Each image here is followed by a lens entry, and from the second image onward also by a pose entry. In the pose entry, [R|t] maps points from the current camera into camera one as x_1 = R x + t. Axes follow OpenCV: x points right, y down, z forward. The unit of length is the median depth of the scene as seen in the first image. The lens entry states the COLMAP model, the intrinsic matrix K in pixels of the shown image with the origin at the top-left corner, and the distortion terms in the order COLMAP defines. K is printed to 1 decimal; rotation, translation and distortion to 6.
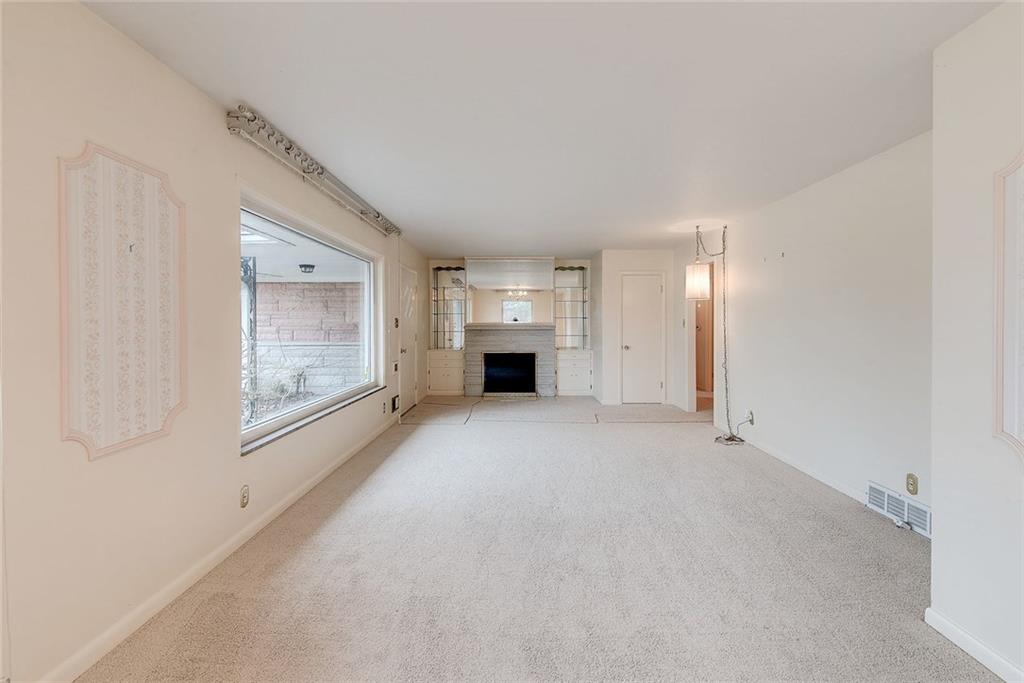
lens RADIAL K [[442.6, 0, 513.9], [0, 442.6, 327.4], [0, 0, 1]] dist [-0.001939, -0.001228]
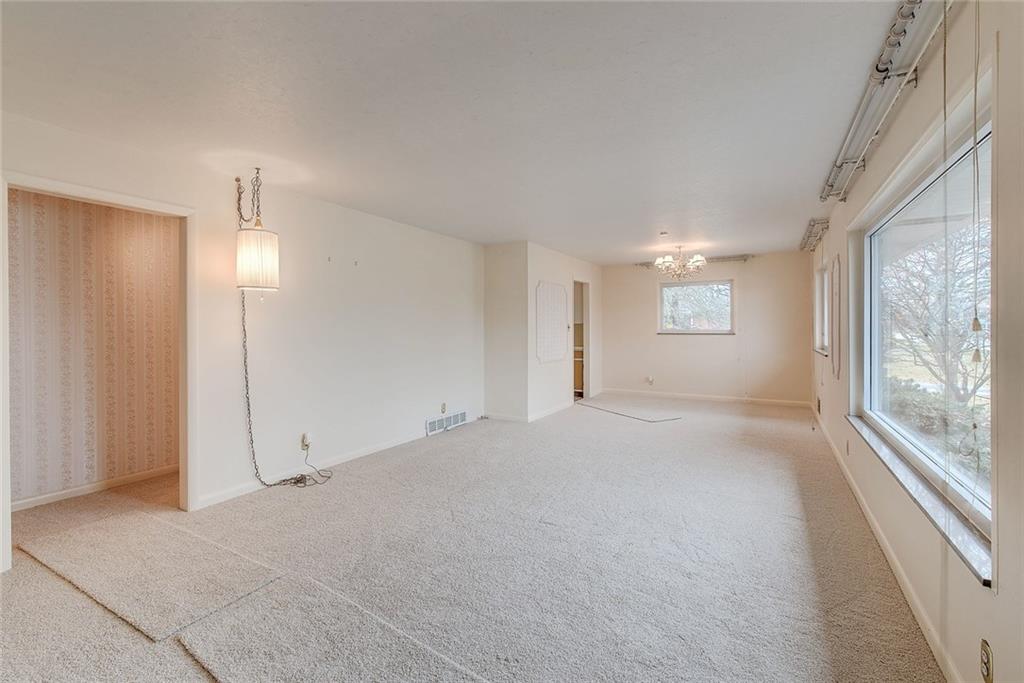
lens RADIAL K [[442.6, 0, 517.5], [0, 442.6, 326.6], [0, 0, 1]] dist [-0.001939, -0.001228]
pose [[-0.880668, 0.004615, 0.473711, -0.155278], [0.008063, 0.999954, 0.005249, -0.009298], [-0.473665, 0.008442, -0.880665, 1.196894]]
